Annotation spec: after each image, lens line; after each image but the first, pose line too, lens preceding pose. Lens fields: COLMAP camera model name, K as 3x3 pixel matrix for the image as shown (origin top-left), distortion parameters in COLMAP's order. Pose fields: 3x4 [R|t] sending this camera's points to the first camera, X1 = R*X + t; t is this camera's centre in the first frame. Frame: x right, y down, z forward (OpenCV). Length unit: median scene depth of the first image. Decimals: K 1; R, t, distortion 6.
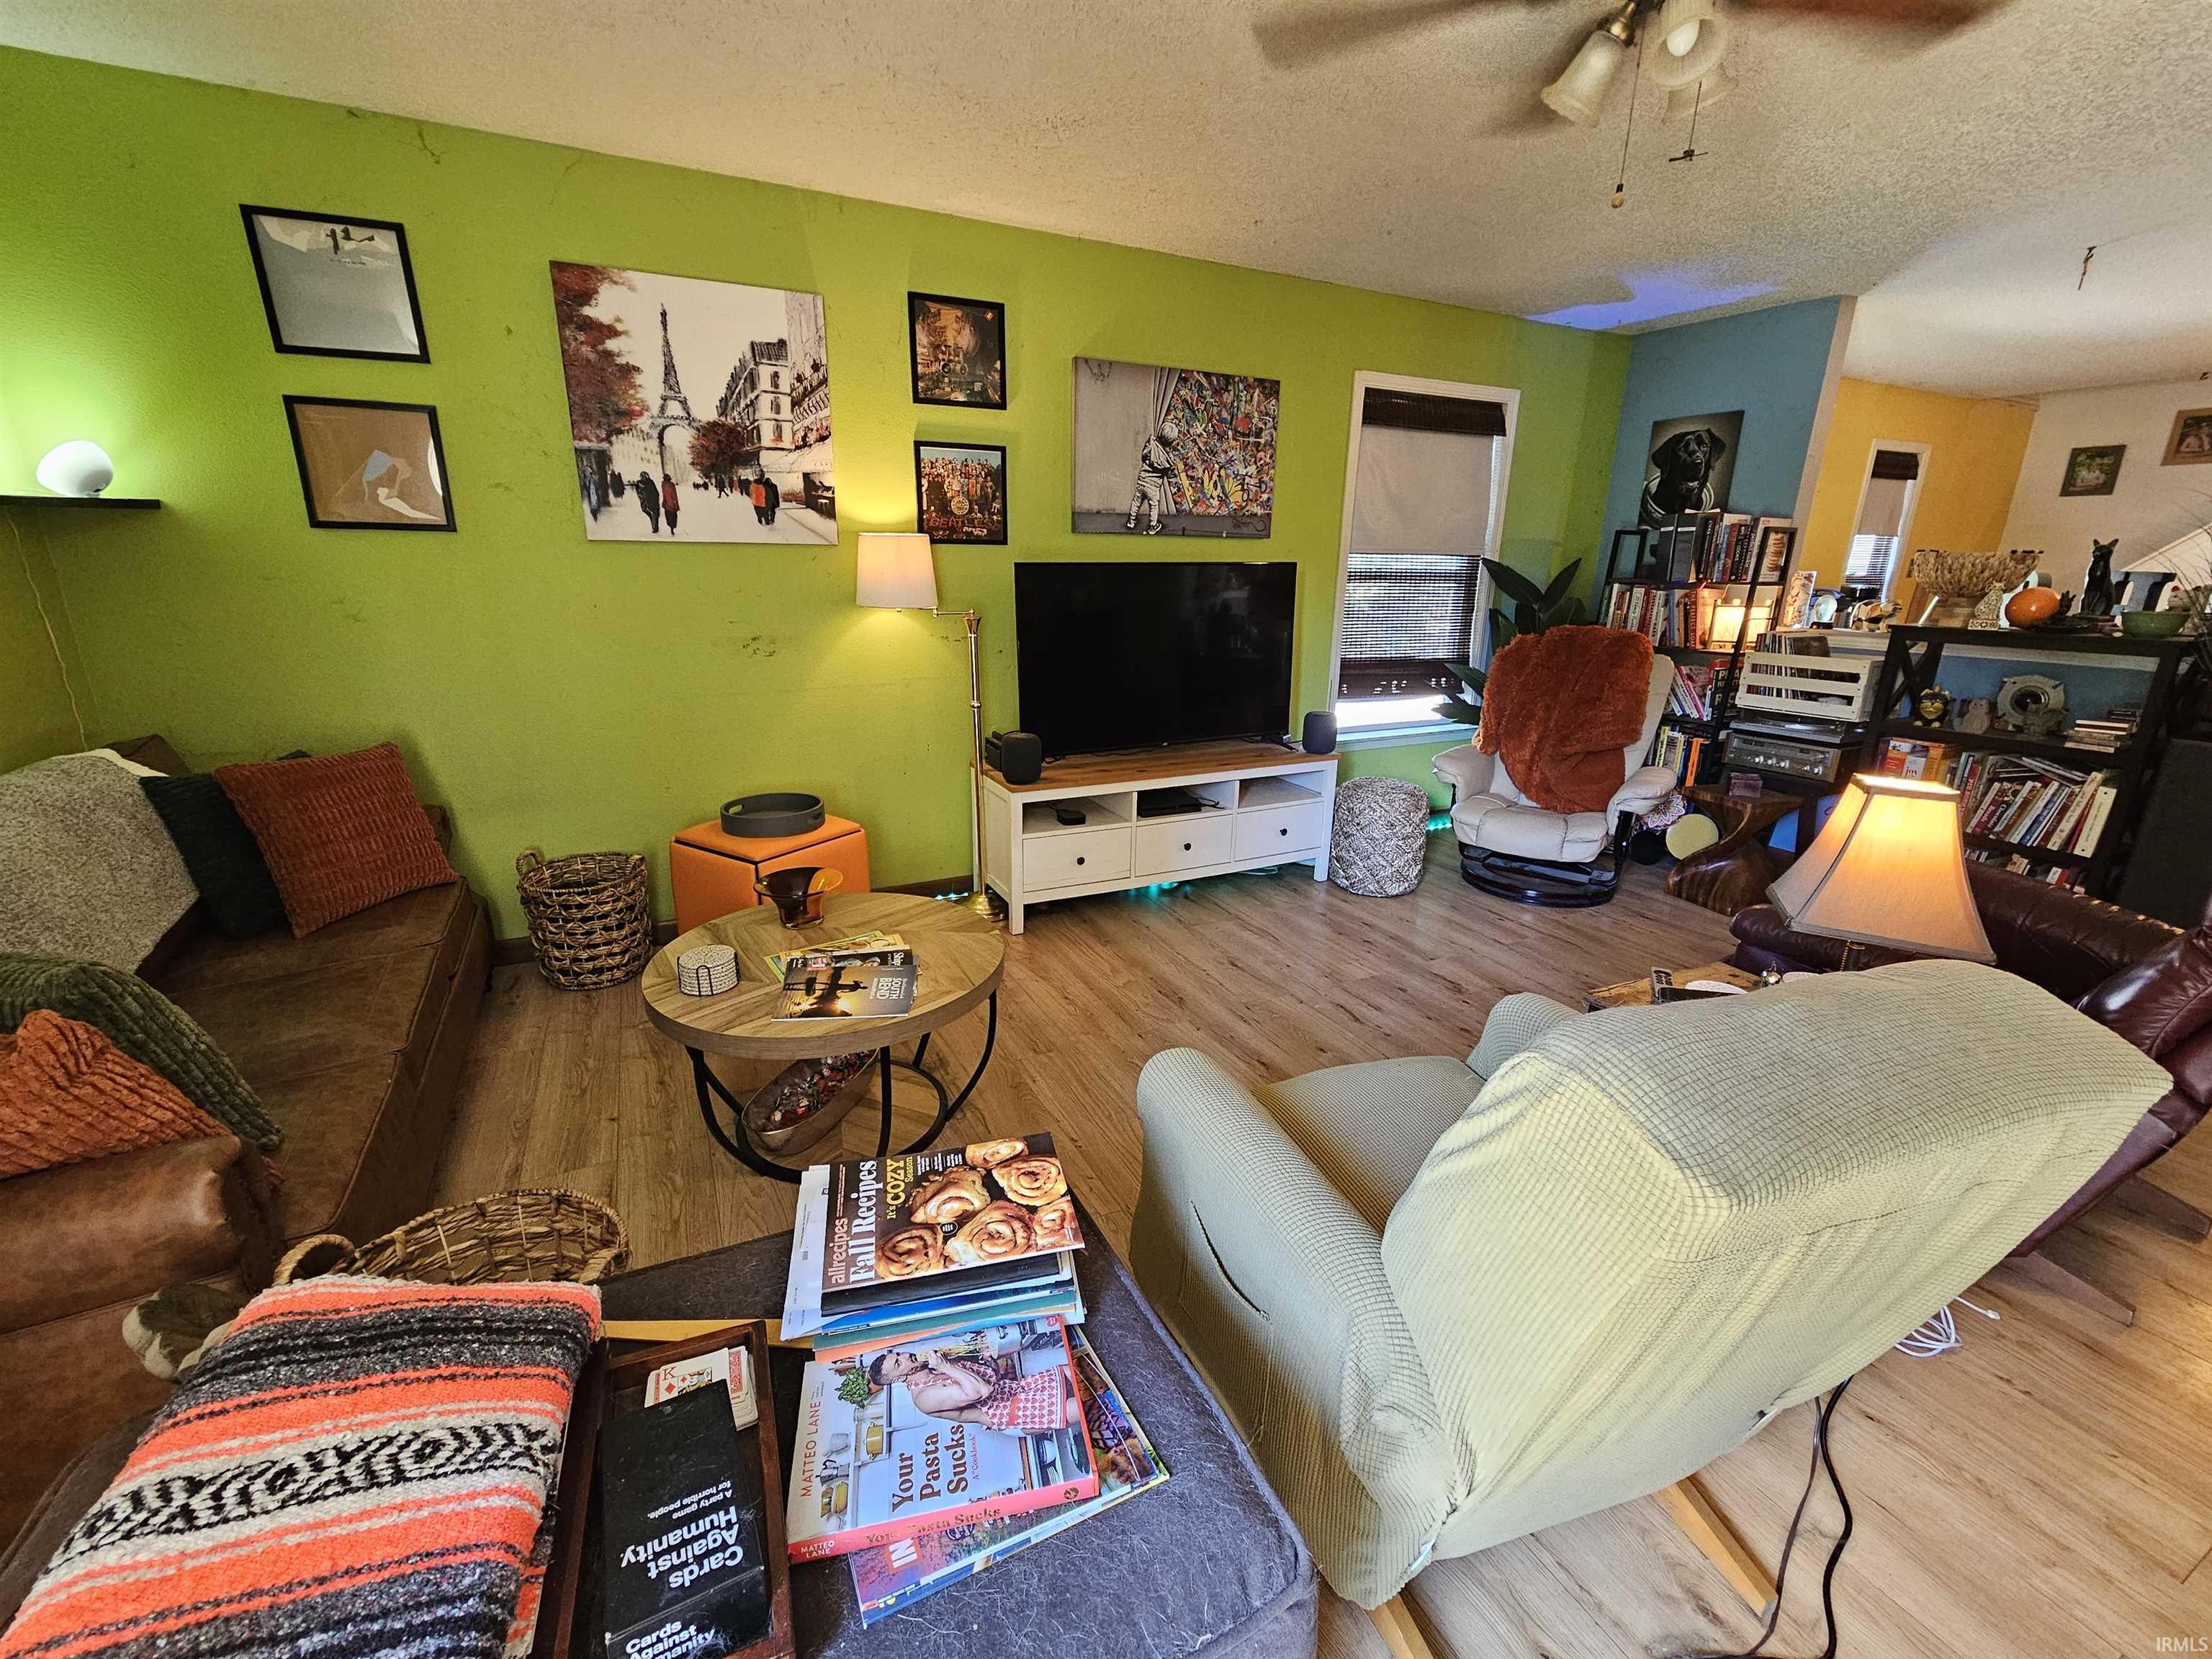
lens RADIAL K [[892.9, 0, 1101.2], [0, 892.9, 827.1], [0, 0, 1]] dist [-0.003194, 0.000185]
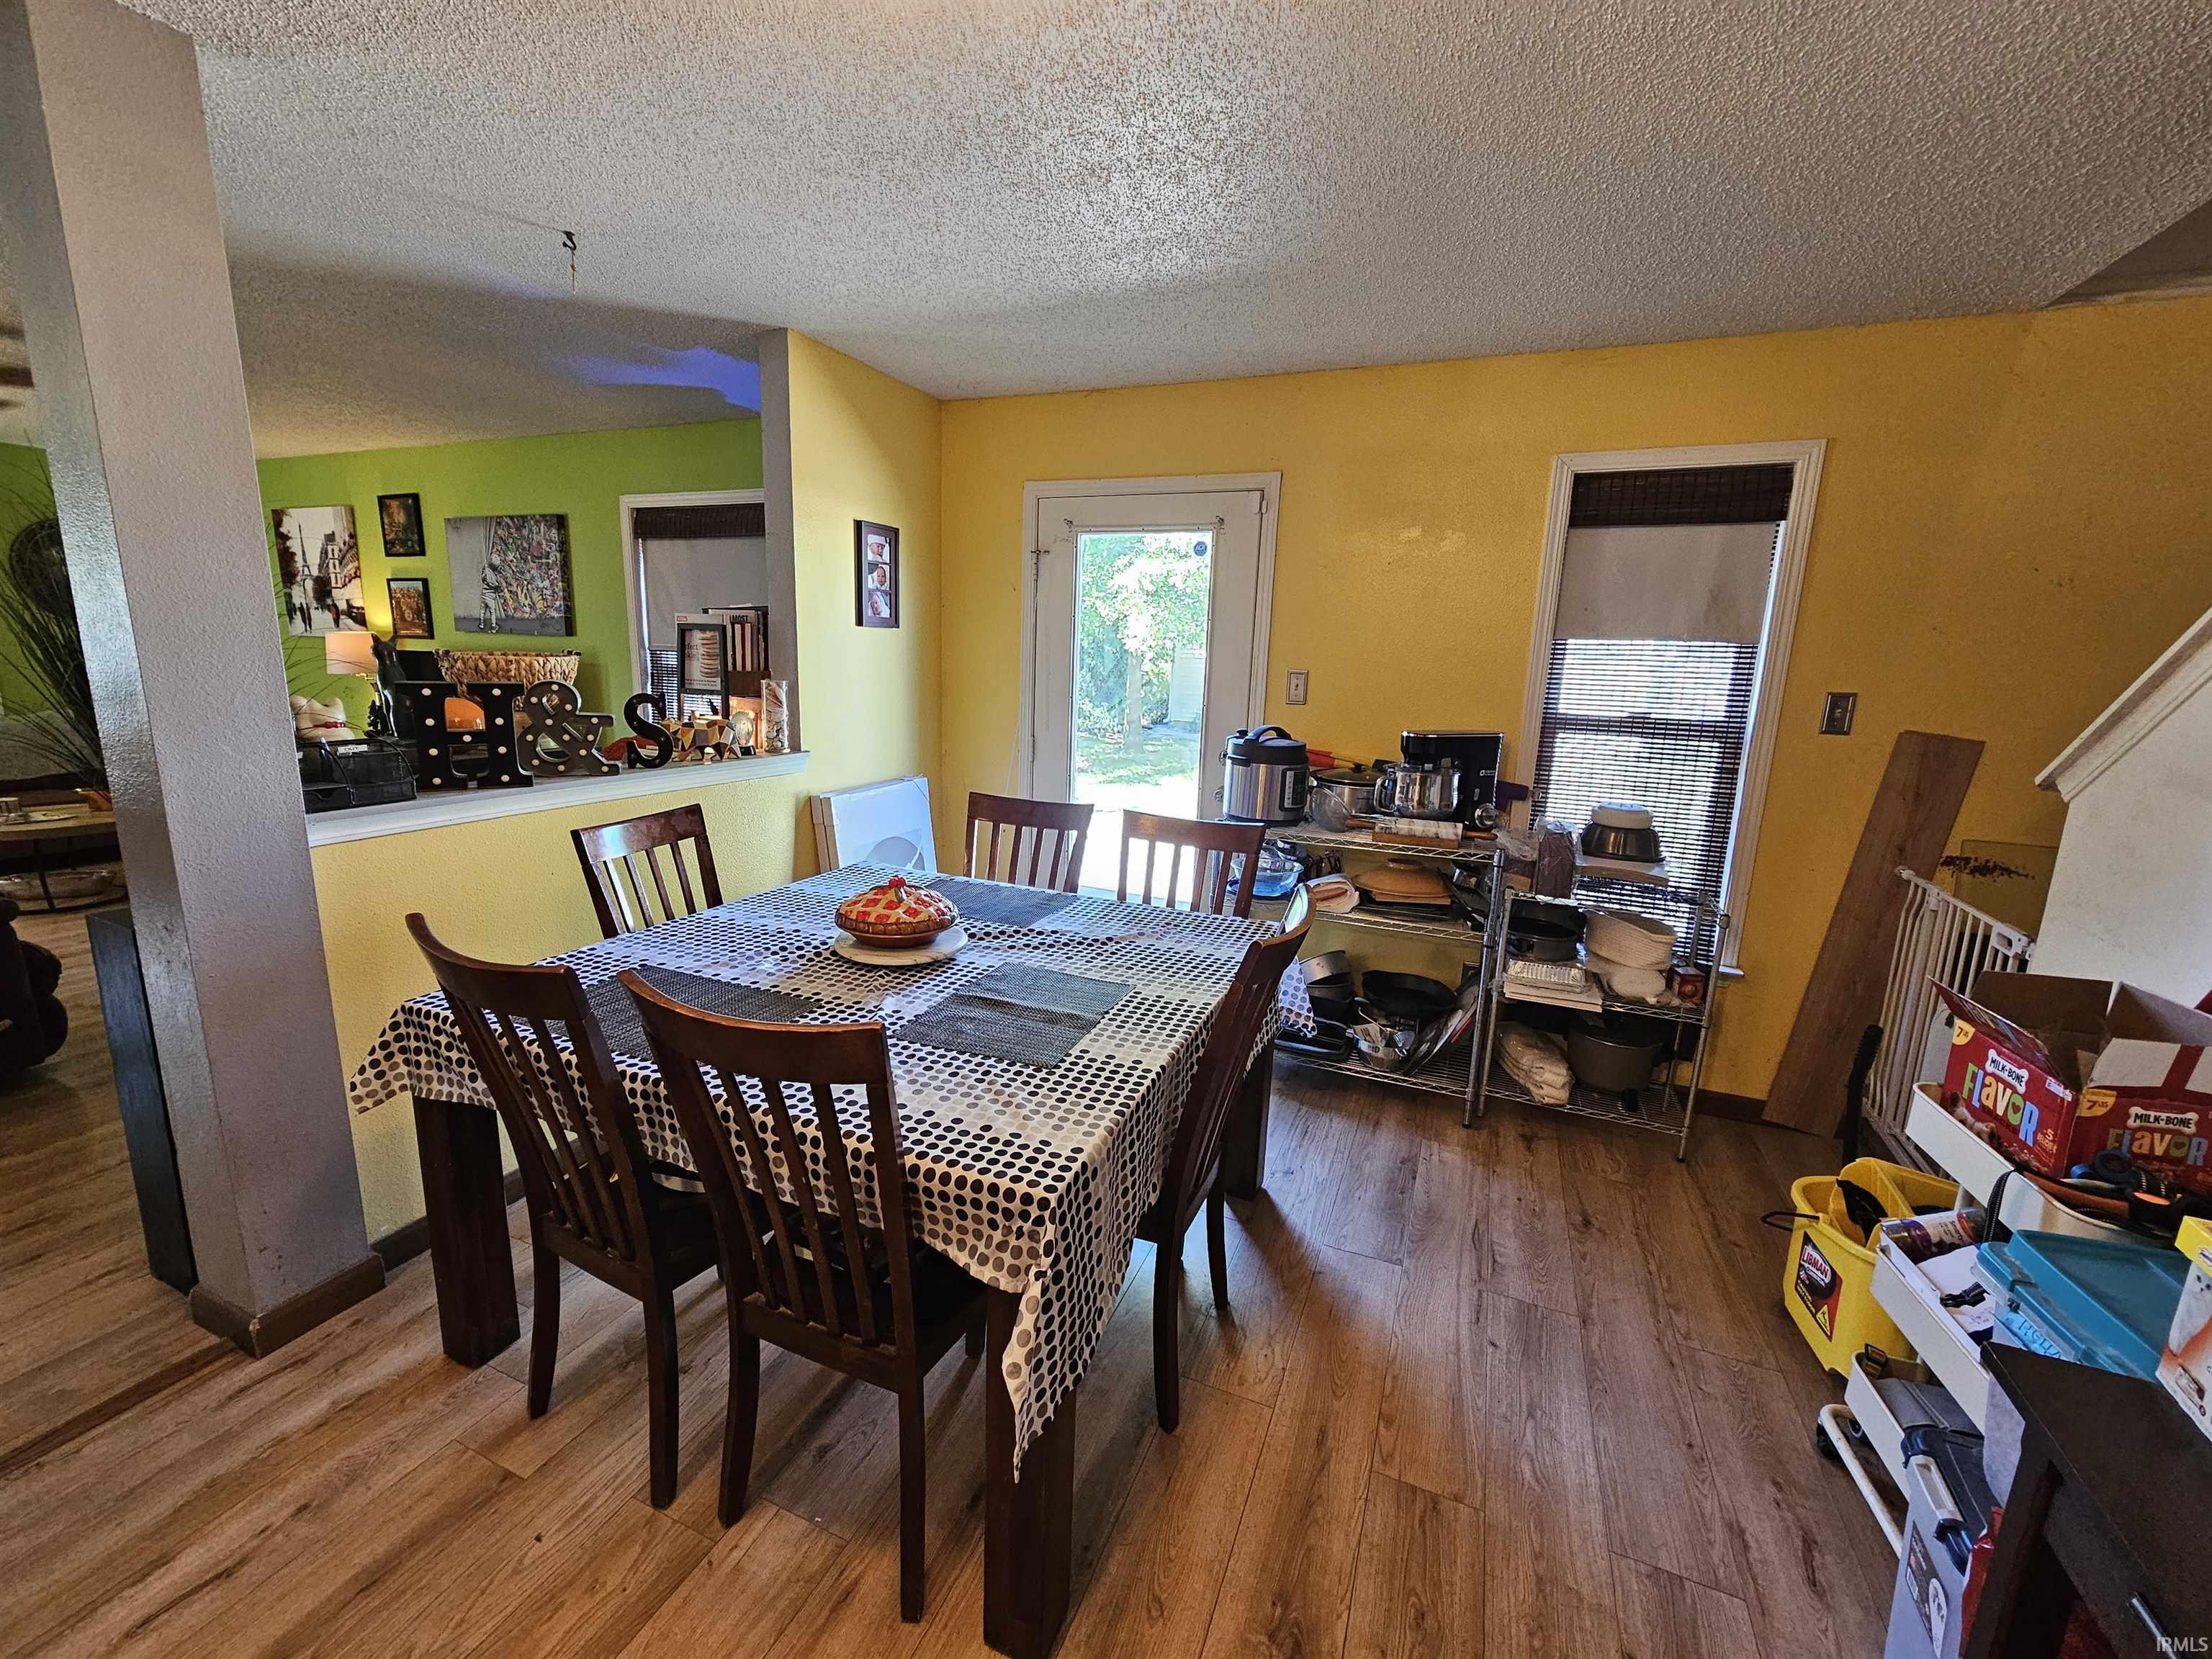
lens RADIAL K [[892.9, 0, 1108.9], [0, 892.9, 820.7], [0, 0, 1]] dist [-0.003194, 0.000185]
pose [[0.662003, 0.155042, -0.733290, 1.822592], [-0.235941, 0.971738, -0.007546, -0.272442], [0.711396, 0.178008, 0.679875, 0.830168]]
